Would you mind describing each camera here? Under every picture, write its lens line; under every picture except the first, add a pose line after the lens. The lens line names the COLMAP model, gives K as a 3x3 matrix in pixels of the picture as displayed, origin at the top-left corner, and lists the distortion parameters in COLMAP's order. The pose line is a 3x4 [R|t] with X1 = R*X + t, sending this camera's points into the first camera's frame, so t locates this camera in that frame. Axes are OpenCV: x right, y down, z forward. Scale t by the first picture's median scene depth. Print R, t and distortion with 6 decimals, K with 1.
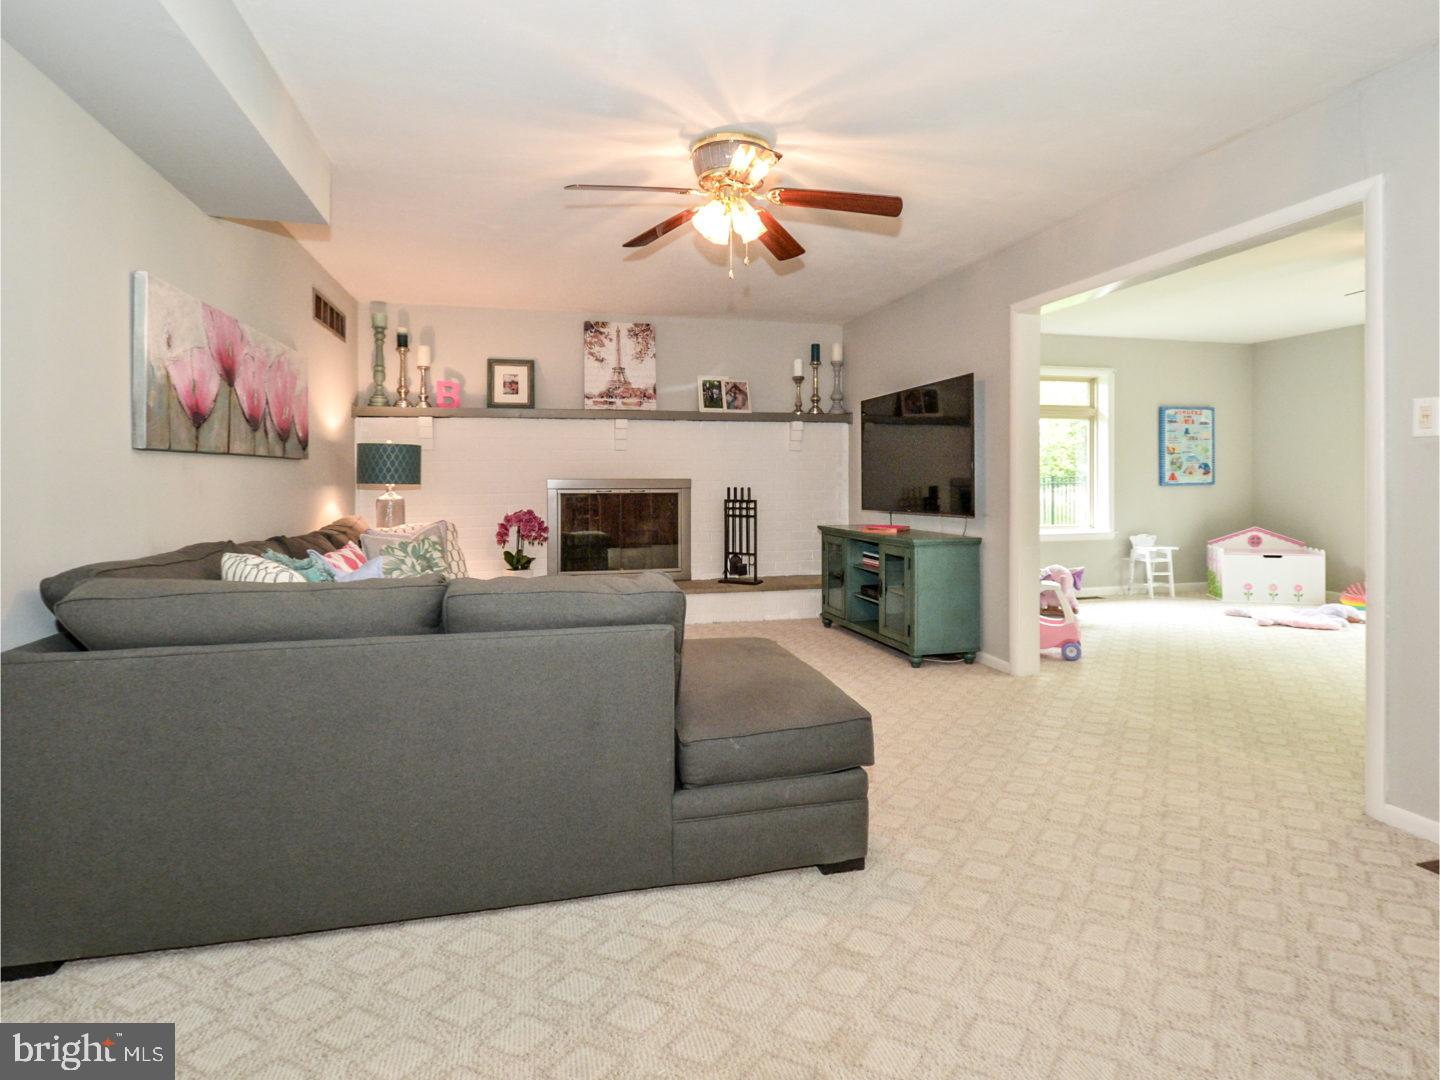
lens RADIAL K [[750.1, 0, 713.5], [0, 750.1, 476.0], [0, 0, 1]] dist [0.003772, -0.004135]
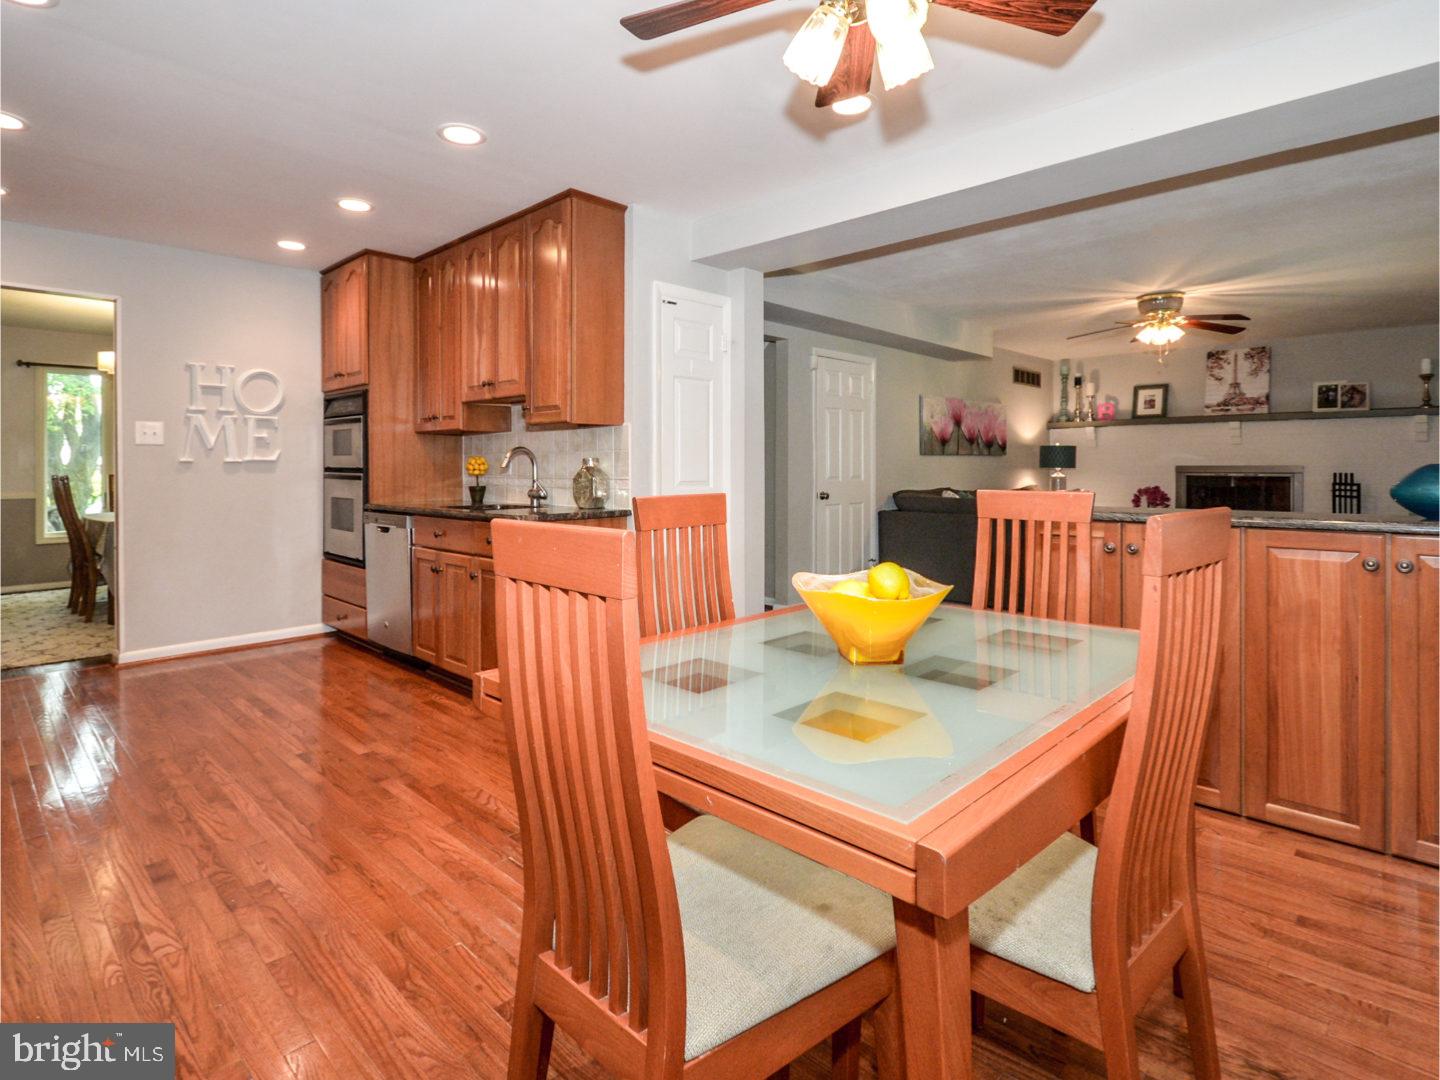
lens RADIAL K [[750.1, 0, 714.0], [0, 750.1, 475.0], [0, 0, 1]] dist [0.003772, -0.004135]
pose [[0.516052, 0.014182, -0.856440, 0.548821], [-0.000201, 0.999865, 0.016436, -0.001092], [0.856557, -0.008310, 0.515986, -0.502674]]
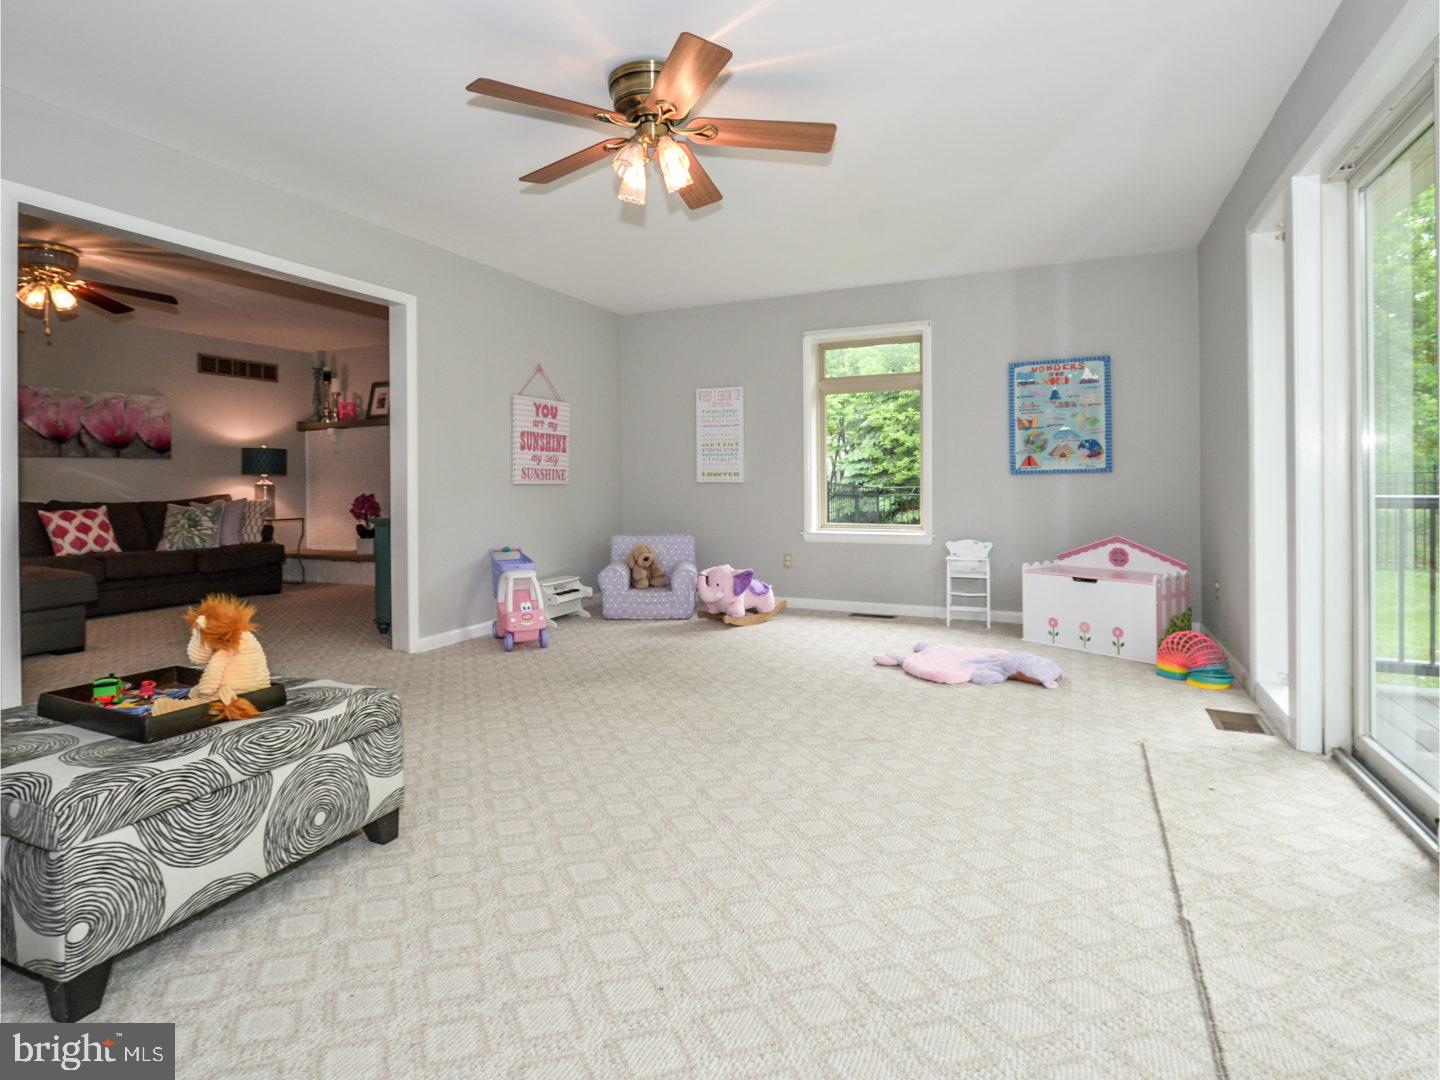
lens RADIAL K [[750.1, 0, 728.3], [0, 750.1, 492.0], [0, 0, 1]] dist [0.003772, -0.004135]
pose [[0.777575, 0.007164, -0.628749, 1.023226], [0.004883, 0.999836, 0.017432, 0.019850], [0.628771, -0.016625, 0.777413, 0.333693]]
